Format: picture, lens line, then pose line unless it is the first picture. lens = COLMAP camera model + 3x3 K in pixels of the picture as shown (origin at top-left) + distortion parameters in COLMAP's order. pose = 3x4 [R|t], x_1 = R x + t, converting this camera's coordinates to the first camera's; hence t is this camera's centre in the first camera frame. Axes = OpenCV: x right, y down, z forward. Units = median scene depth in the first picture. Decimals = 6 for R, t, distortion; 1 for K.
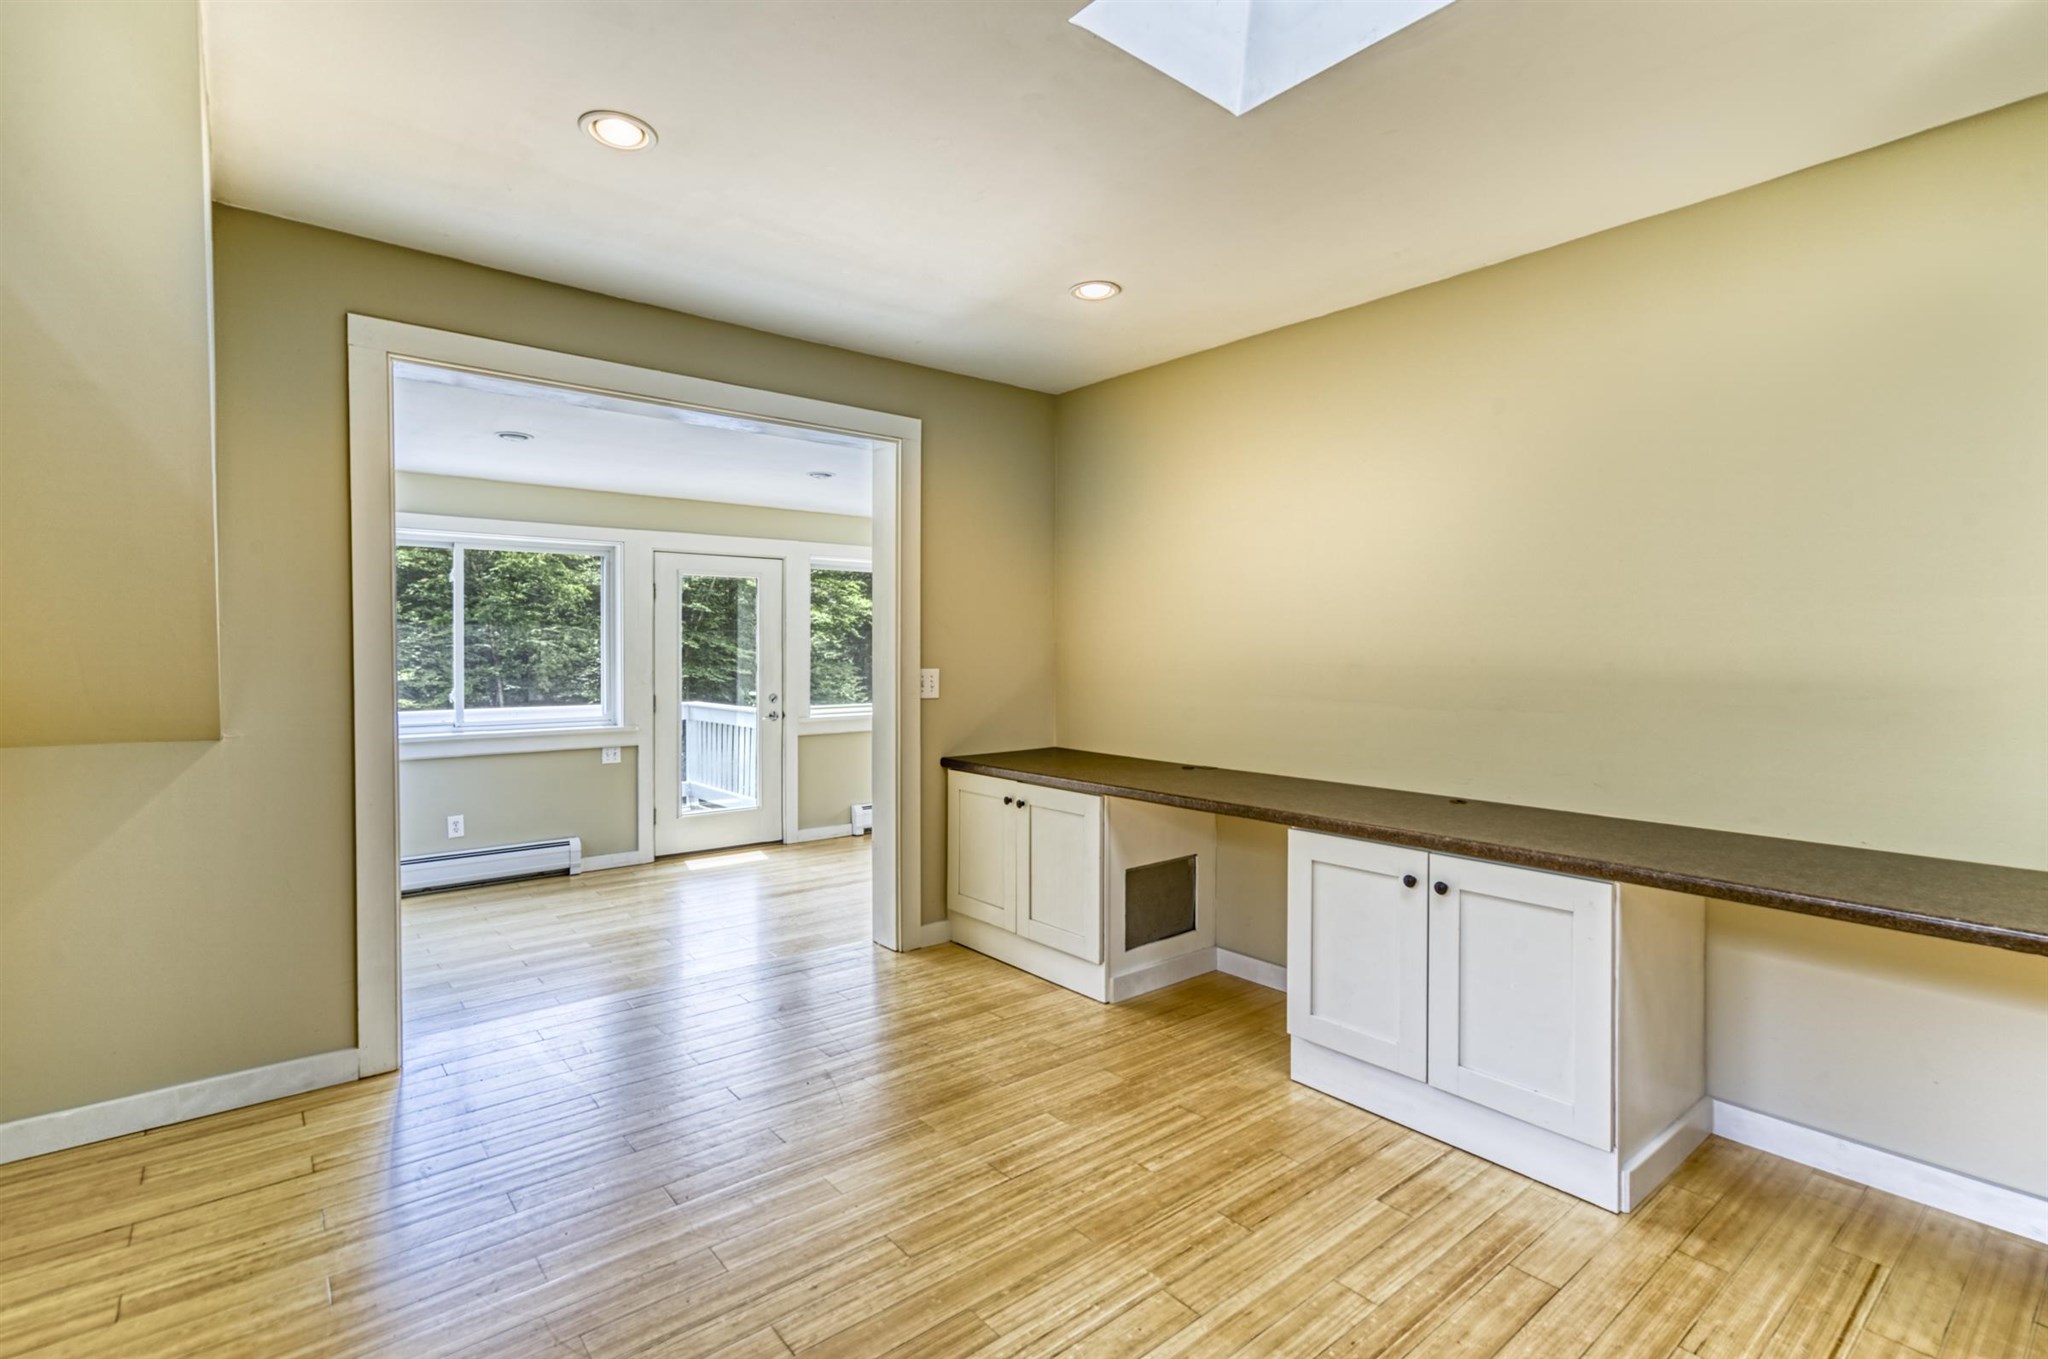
lens RADIAL K [[963.7, 0, 984.8], [0, 963.7, 644.0], [0, 0, 1]] dist [0.001896, 0.005574]
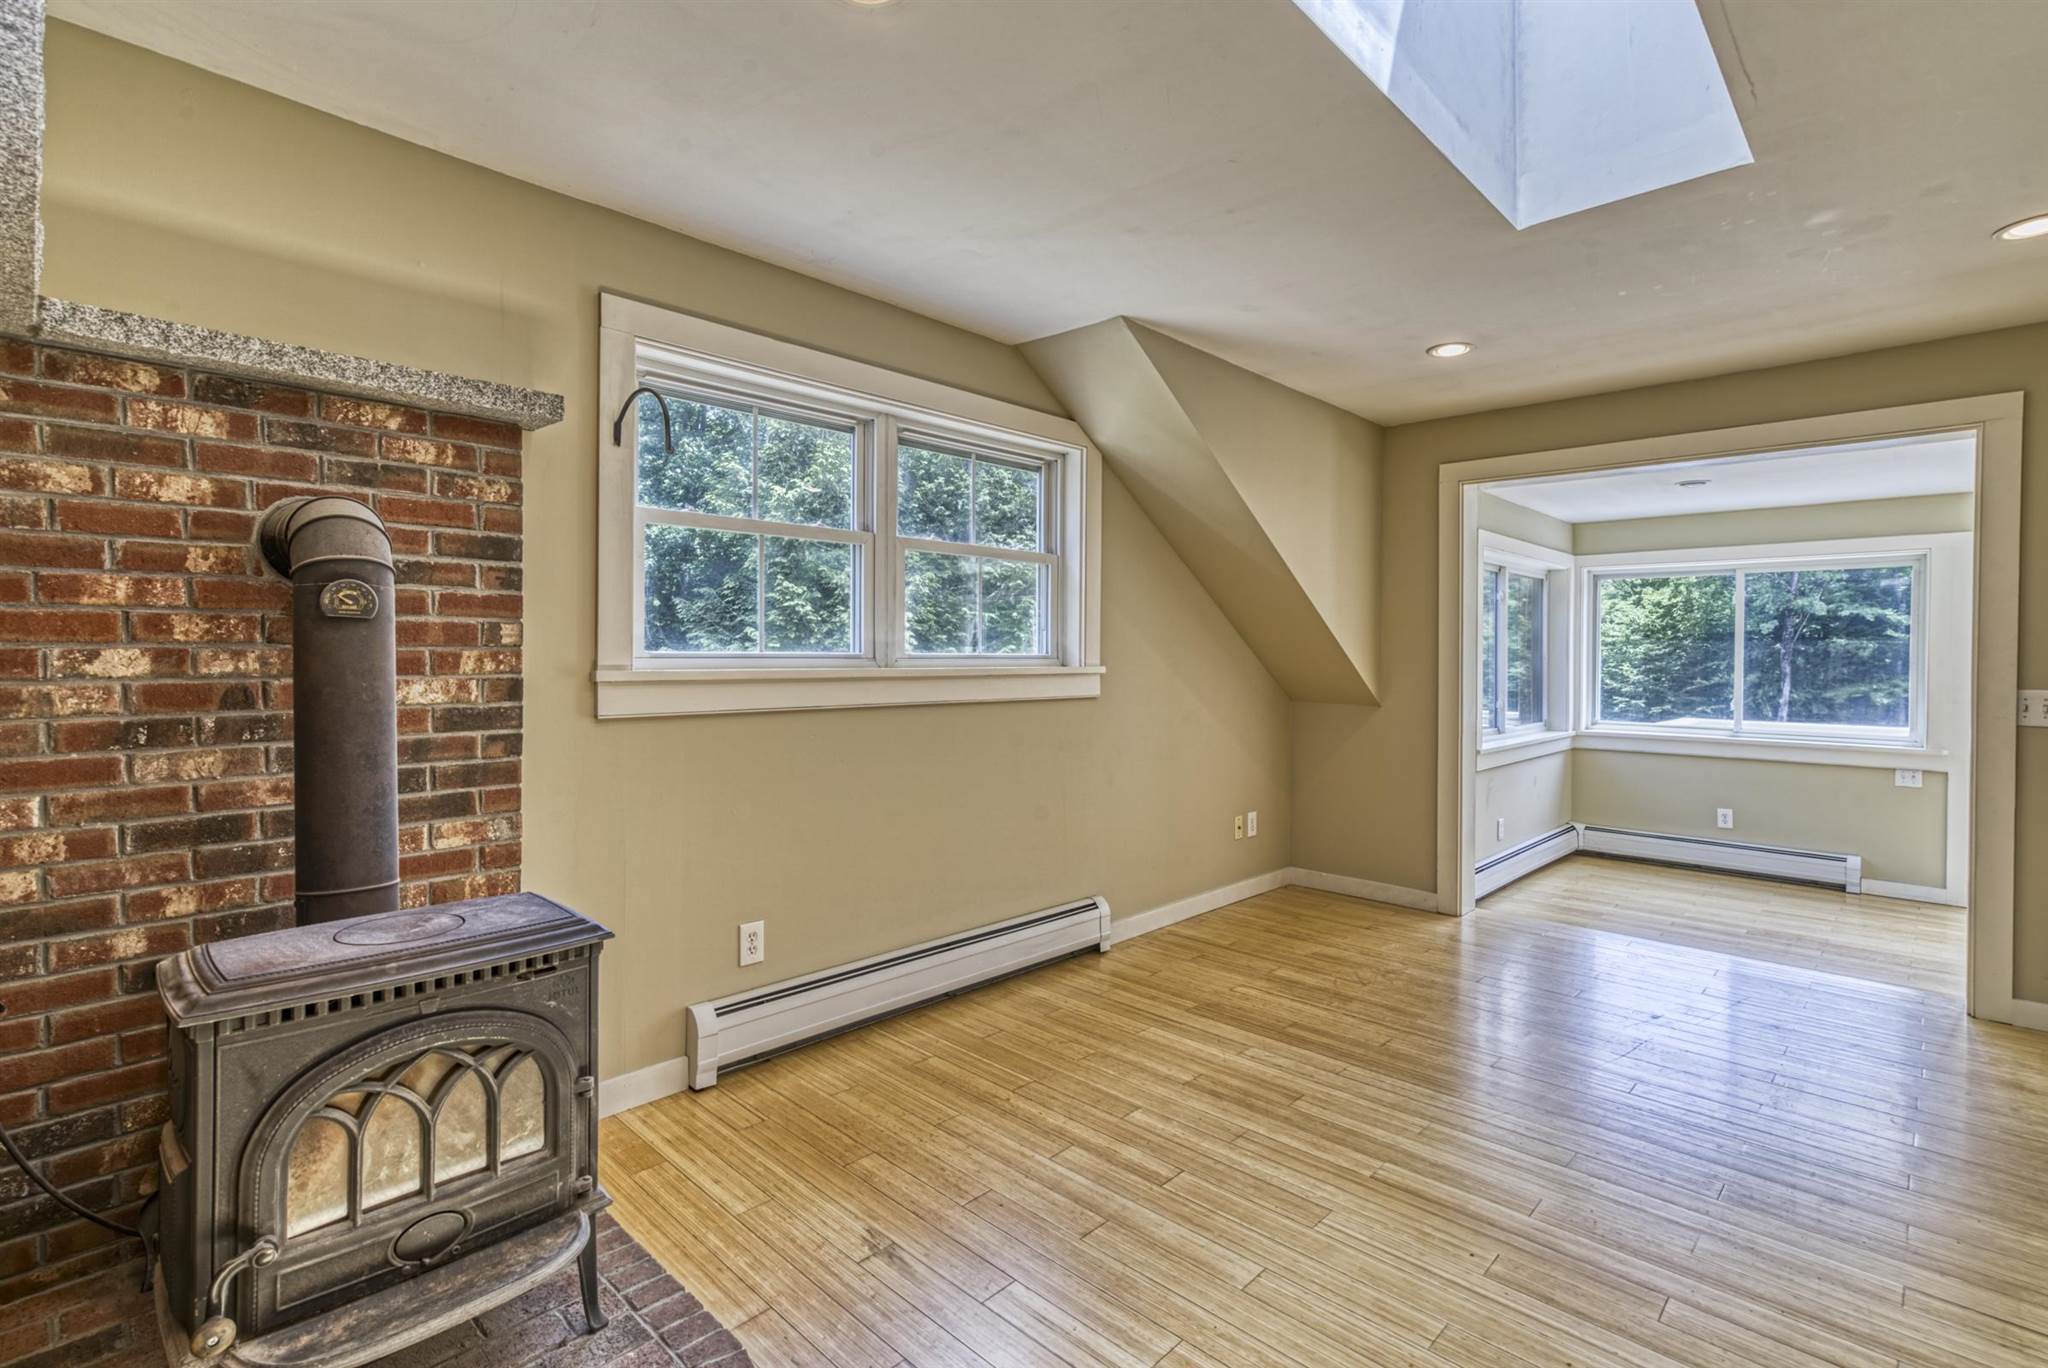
lens RADIAL K [[963.7, 0, 1013.0], [0, 963.7, 669.0], [0, 0, 1]] dist [0.001896, 0.005574]
pose [[0.128201, 0.012219, -0.991673, 0.468327], [-0.003152, 0.999924, 0.011913, 0.000332], [0.991743, 0.001598, 0.128229, 0.016274]]
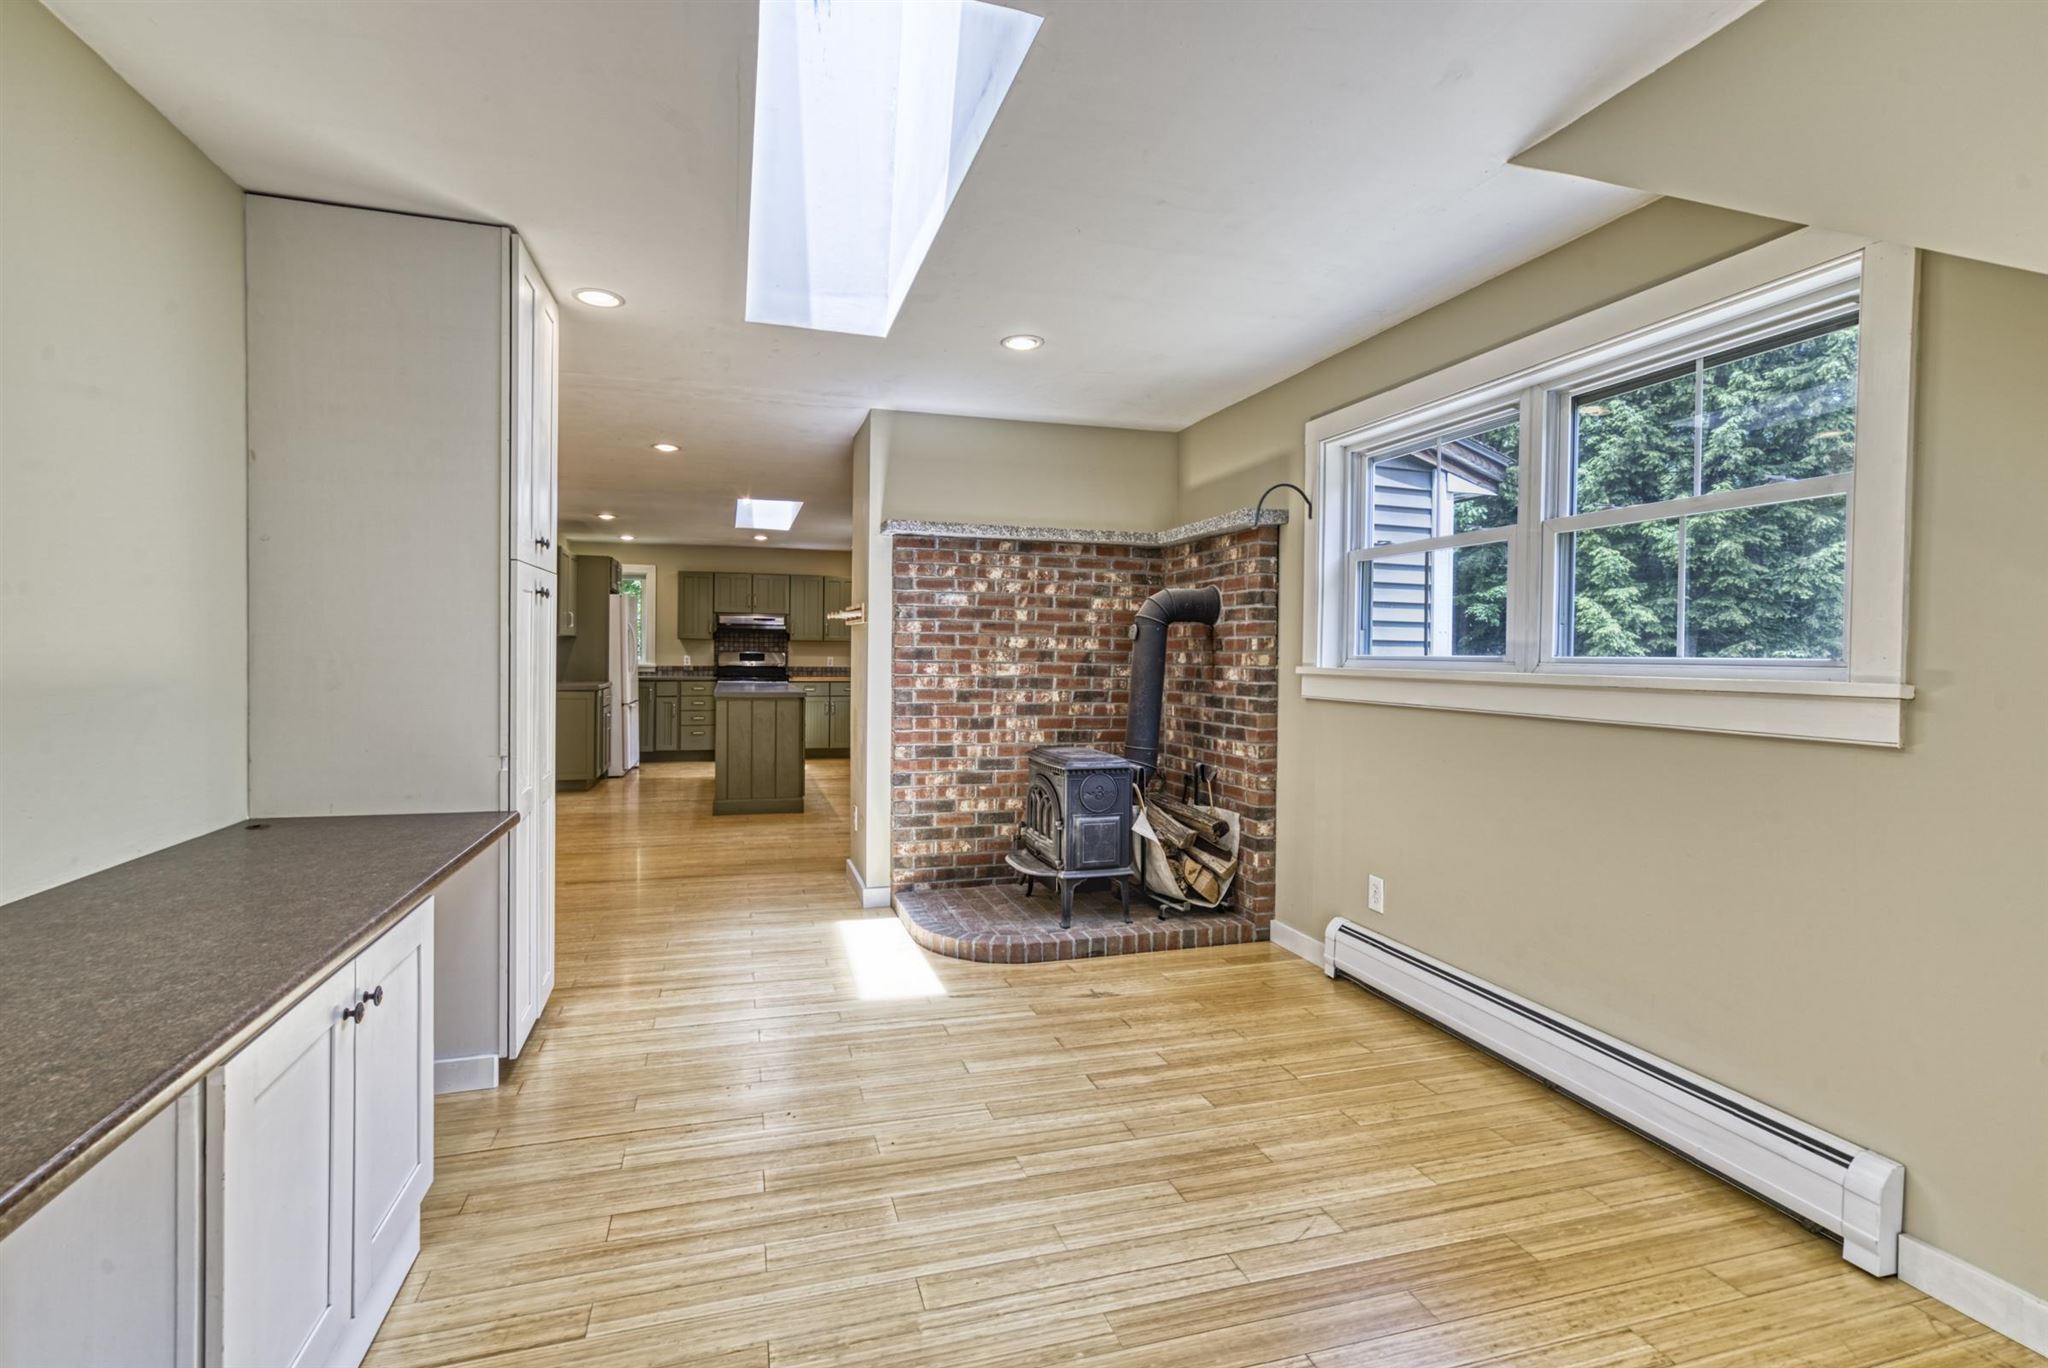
lens RADIAL K [[963.7, 0, 1032.0], [0, 963.7, 689.8], [0, 0, 1]] dist [0.001896, 0.005574]
pose [[-0.933745, -0.027349, 0.356893, -0.084419], [-0.013784, 0.999085, 0.040498, -0.001884], [-0.357674, 0.032896, -0.933267, 0.623121]]
